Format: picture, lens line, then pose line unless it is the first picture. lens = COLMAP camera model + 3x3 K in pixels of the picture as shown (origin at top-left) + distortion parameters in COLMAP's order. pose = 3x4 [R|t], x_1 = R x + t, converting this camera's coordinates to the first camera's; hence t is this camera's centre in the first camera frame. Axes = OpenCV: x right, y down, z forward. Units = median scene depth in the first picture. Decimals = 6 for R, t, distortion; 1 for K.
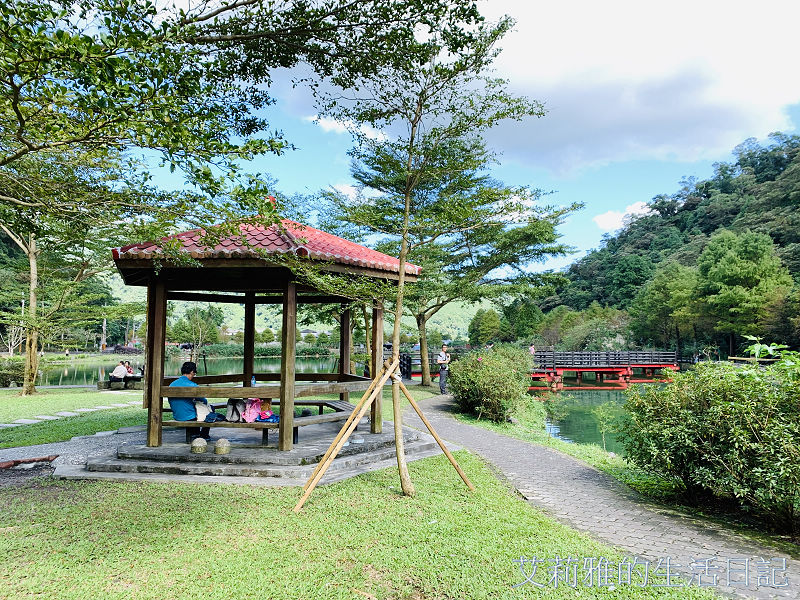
lens RADIAL K [[594.2, 0, 400.0], [0, 594.2, 300.0], [0, 0, 1]] dist [0.000288, -0.000839]
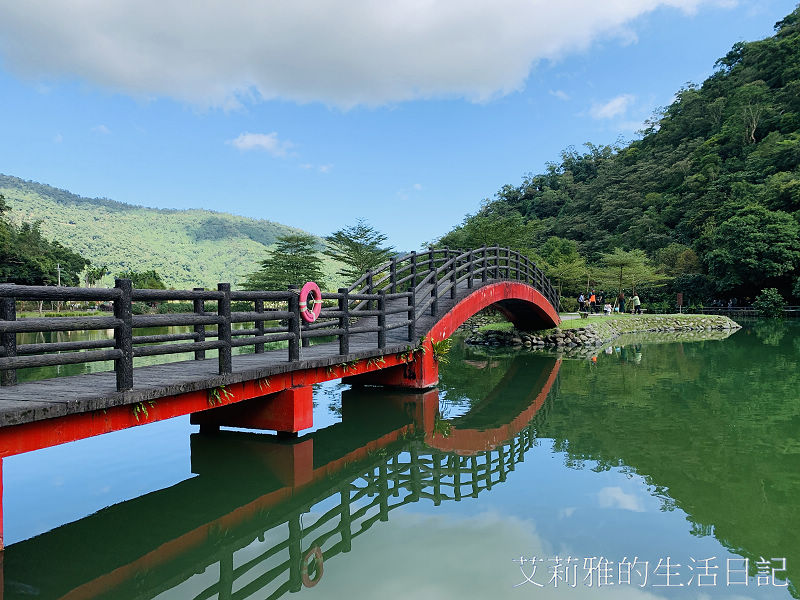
lens RADIAL K [[598.9, 0, 400.0], [0, 598.9, 300.0], [0, 0, 1]] dist [-0.036283, -0.002470]
pose [[0.967532, -0.008001, 0.252624, -0.124901], [-0.008600, 0.997878, 0.064544, -0.011057], [-0.252604, -0.064621, 0.965409, -0.220769]]
